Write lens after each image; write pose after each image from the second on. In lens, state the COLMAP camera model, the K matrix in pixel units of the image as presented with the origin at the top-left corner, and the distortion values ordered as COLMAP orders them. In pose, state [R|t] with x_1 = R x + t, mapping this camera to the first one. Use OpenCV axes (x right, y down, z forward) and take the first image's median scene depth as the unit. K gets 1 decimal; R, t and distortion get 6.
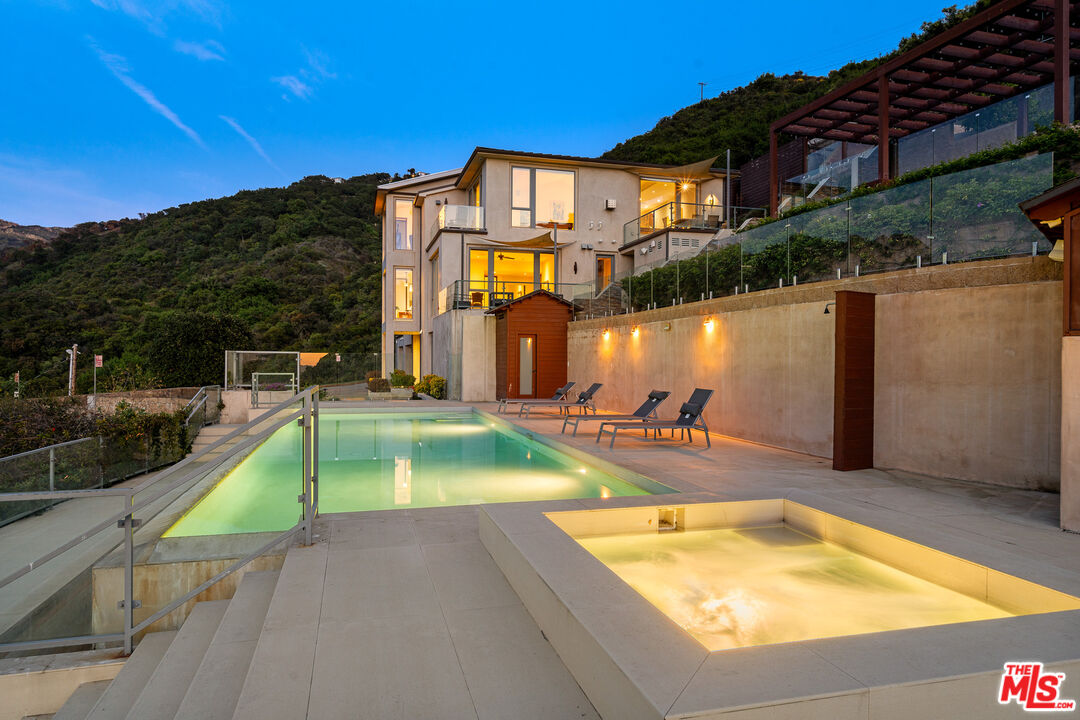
lens RADIAL K [[659.9, 0, 539.2], [0, 659.9, 361.1], [0, 0, 1]] dist [0.001483, -0.000898]
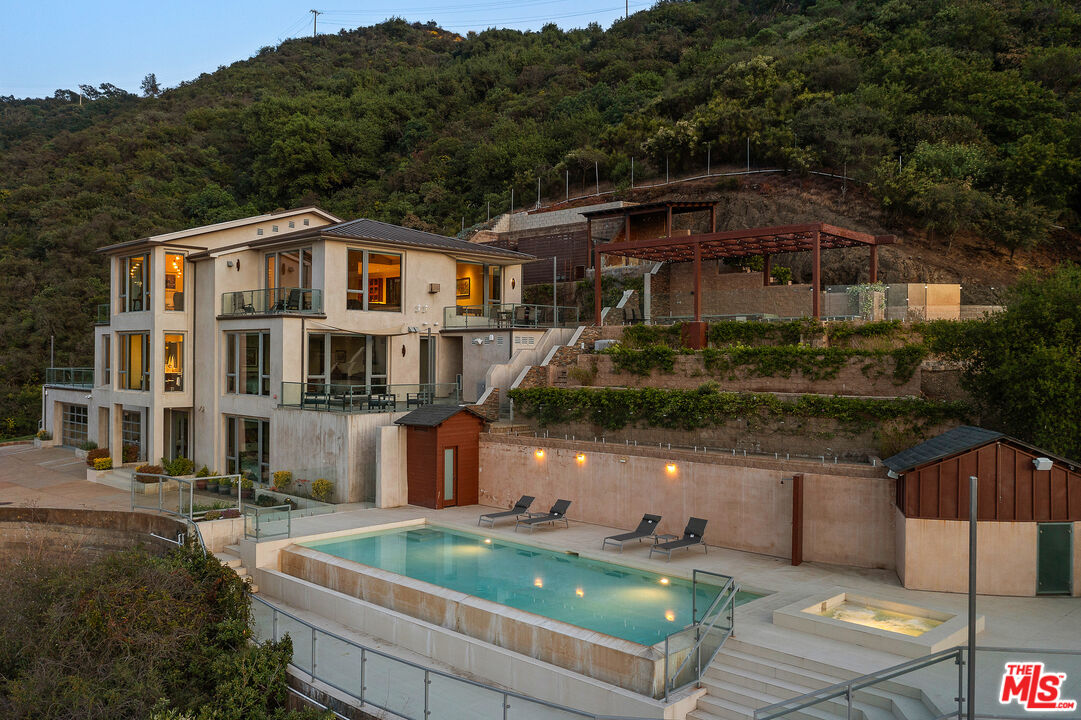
lens RADIAL K [[890.4, 0, 540.4], [0, 890.4, 359.9], [0, 0, 1]] dist [-0.013788, -0.002440]
pose [[0.861090, 0.001287, 0.508451, -1.311800], [-0.003263, 0.999990, 0.002994, -0.384789], [-0.508442, -0.004237, 0.861086, -0.768894]]
